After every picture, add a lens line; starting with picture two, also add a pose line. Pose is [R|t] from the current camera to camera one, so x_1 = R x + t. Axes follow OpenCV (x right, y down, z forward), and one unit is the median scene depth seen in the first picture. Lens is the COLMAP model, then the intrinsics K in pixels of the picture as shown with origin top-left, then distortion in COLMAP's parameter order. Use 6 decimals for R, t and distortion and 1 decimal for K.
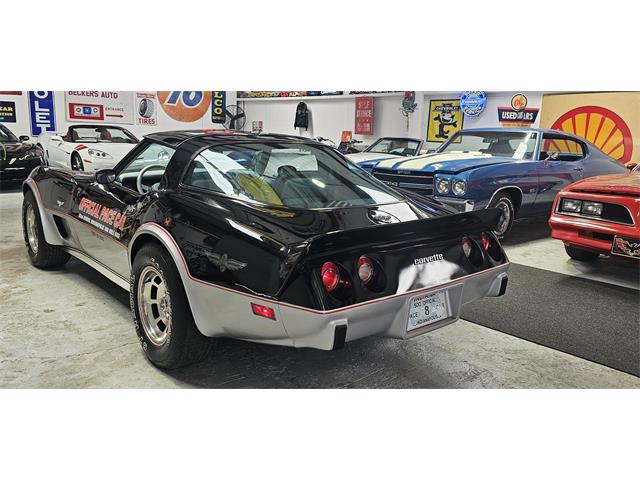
lens RADIAL K [[538.6, 0, 322.0], [0, 538.6, 235.6], [0, 0, 1]] dist [0.086028, -0.100735]
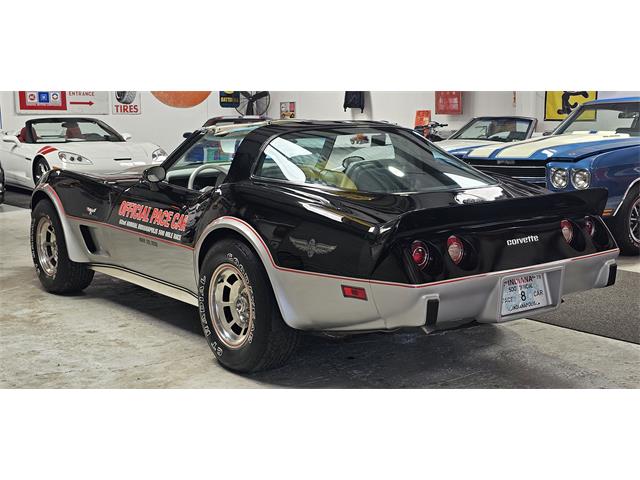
lens RADIAL K [[897.6, 0, 329.7], [0, 897.6, 240.1], [0, 0, 1]] dist [0.180401, -0.597963]
pose [[0.997653, -0.033722, -0.059595, -0.018874], [0.030644, 0.998186, -0.051829, 0.046752], [0.061235, 0.049881, 0.996876, -0.248165]]
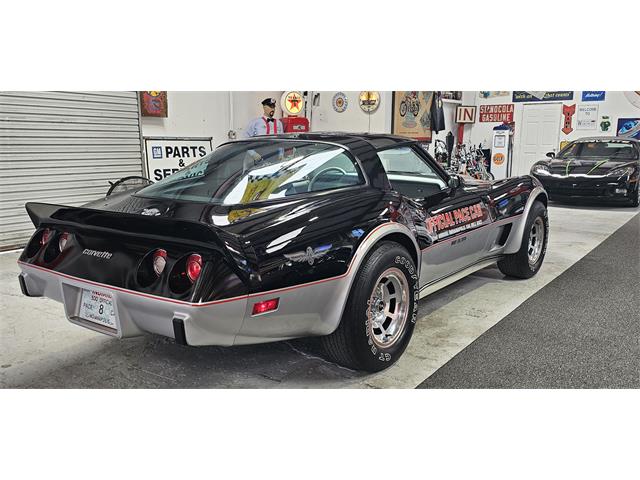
lens RADIAL K [[560.7, 0, 319.8], [0, 560.7, 240.2], [0, 0, 1]] dist [0.089545, -0.112944]
pose [[0.222084, 0.141924, -0.964643, 0.501515], [-0.184170, 0.977646, 0.101436, -0.061483], [0.957476, 0.155131, 0.243258, 0.456163]]
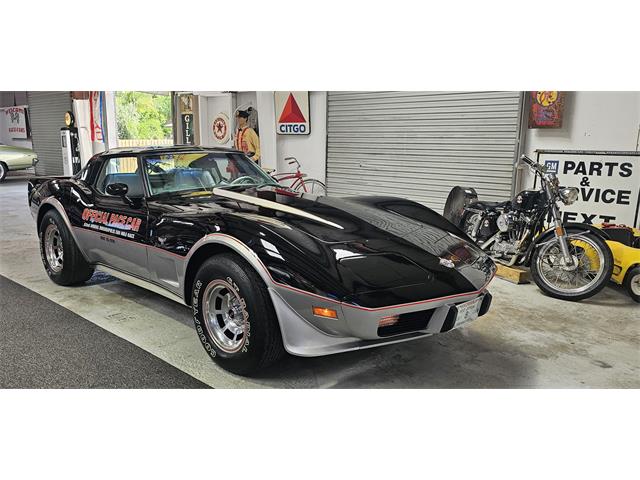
lens RADIAL K [[511.2, 0, 322.0], [0, 511.2, 242.7], [0, 0, 1]] dist [0.075546, -0.087030]
pose [[-0.994148, -0.024422, -0.105229, -0.228932], [-0.062466, 0.924701, 0.375535, -0.273998], [0.088134, 0.379911, -0.920815, 1.337992]]
